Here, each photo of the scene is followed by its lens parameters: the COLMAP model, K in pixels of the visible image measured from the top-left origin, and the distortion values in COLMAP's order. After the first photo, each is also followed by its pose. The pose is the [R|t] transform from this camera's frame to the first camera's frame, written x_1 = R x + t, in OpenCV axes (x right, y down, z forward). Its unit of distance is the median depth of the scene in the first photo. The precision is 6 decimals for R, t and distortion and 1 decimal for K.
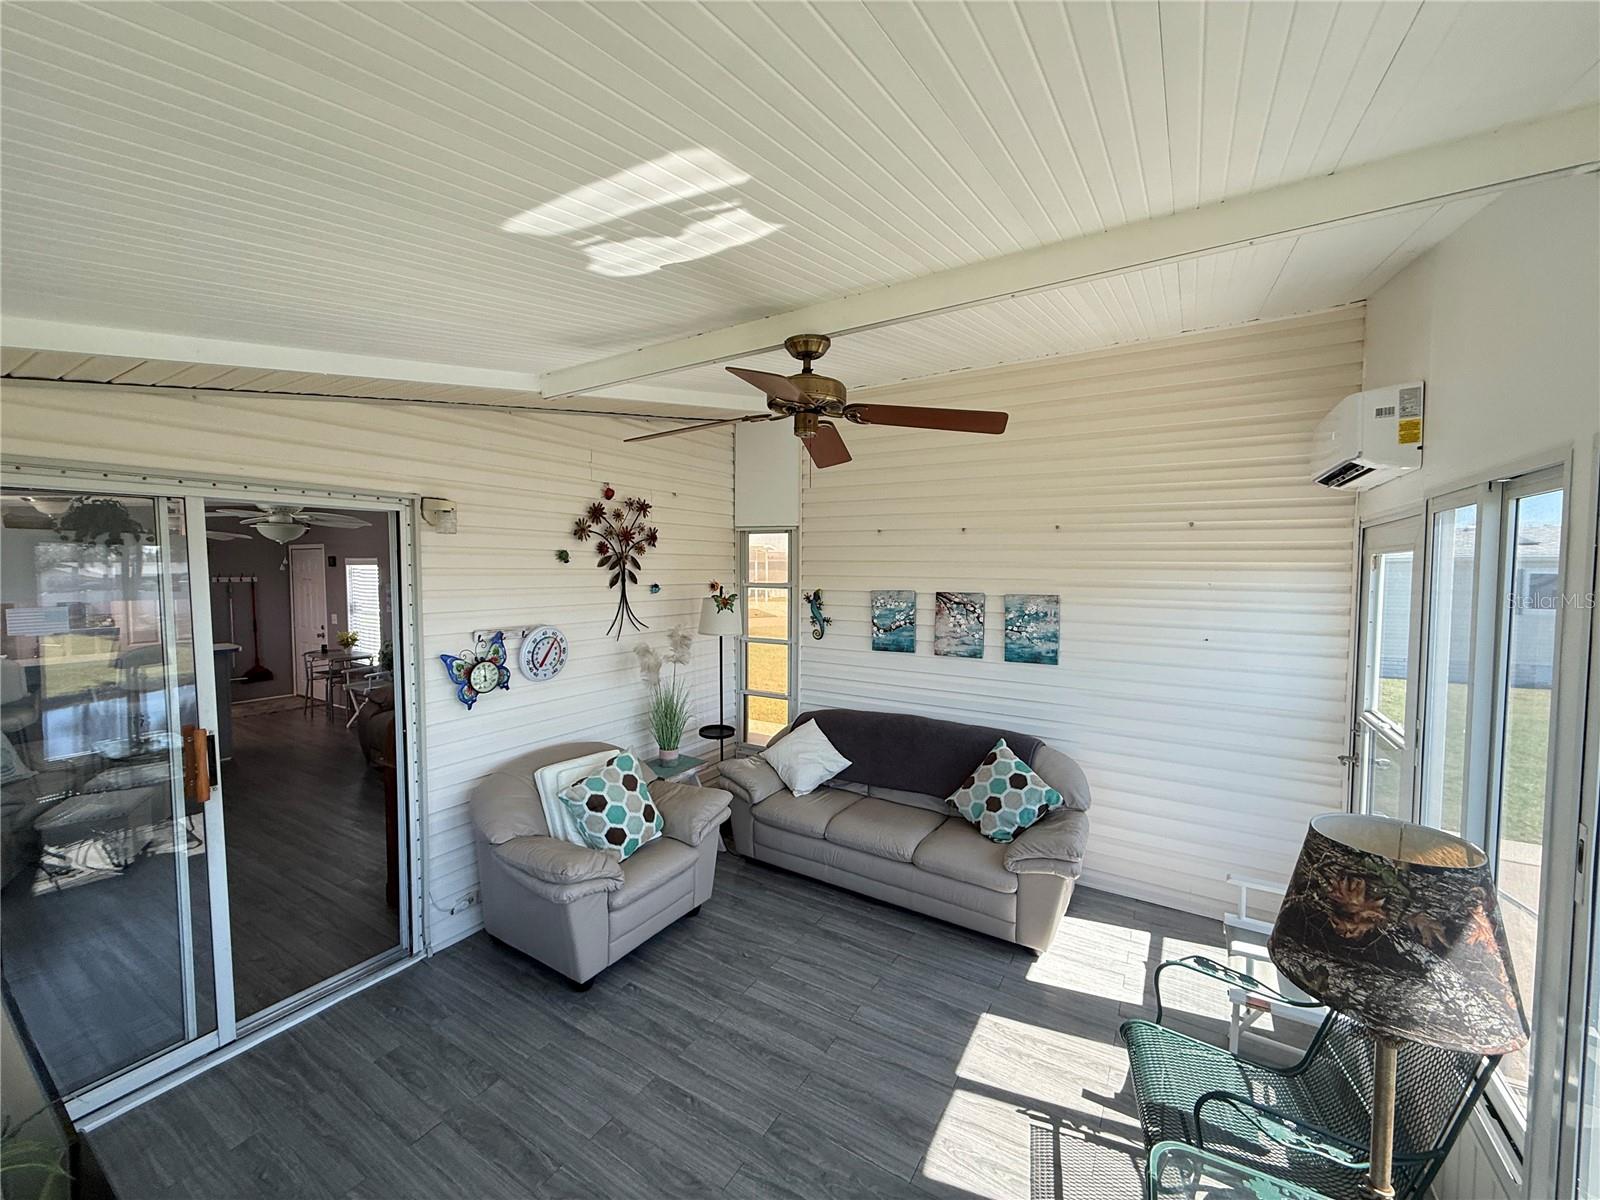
lens RADIAL K [[638.6, 0, 794.5], [0, 638.6, 593.8], [0, 0, 1]] dist [0.003613, -0.000845]
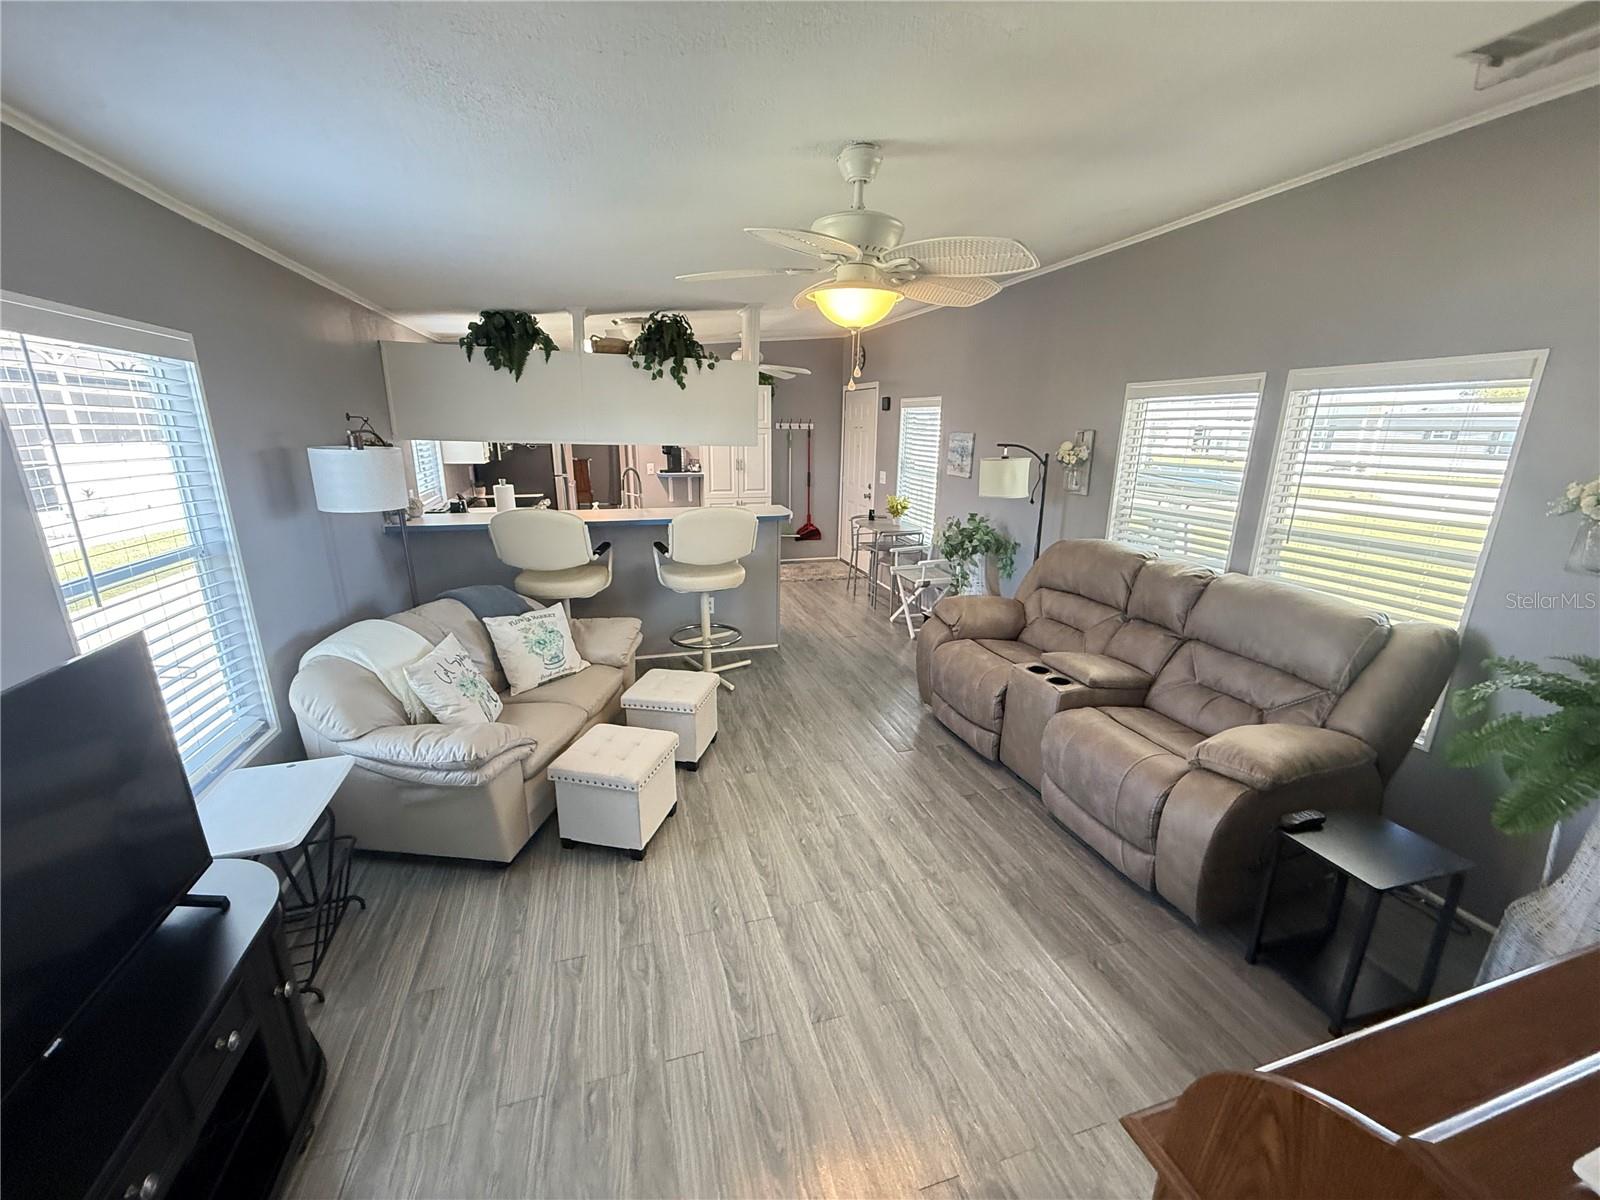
lens RADIAL K [[638.6, 0, 799.9], [0, 638.6, 602.9], [0, 0, 1]] dist [0.003613, -0.000845]
pose [[0.750977, 0.187850, -0.633045, -0.259296], [-0.039417, 0.969725, 0.240996, 0.002548], [0.659151, -0.156030, 0.735646, 0.313703]]
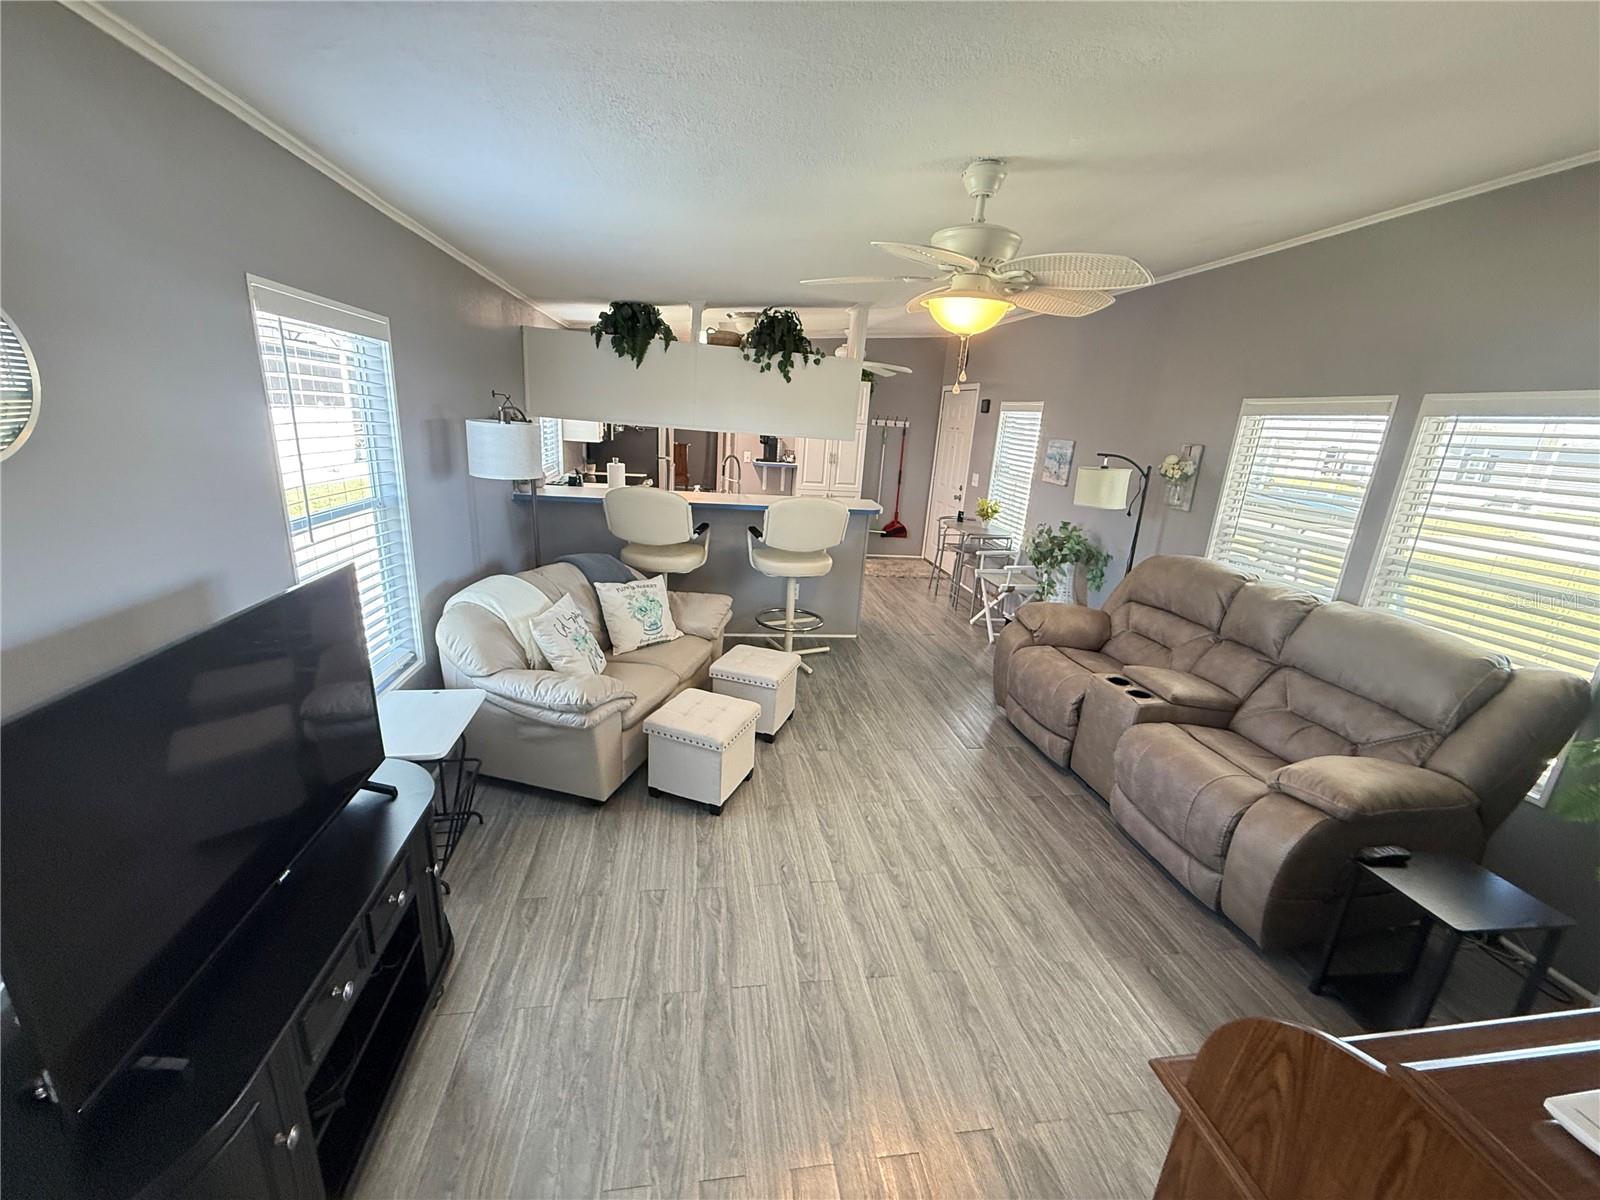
lens RADIAL K [[638.6, 0, 800.0], [0, 638.6, 602.4], [0, 0, 1]] dist [0.003613, -0.000845]
pose [[0.650476, 0.254800, -0.715512, -0.249563], [-0.095449, 0.962005, 0.255804, 0.002848], [0.753505, -0.098100, 0.650082, 0.296102]]
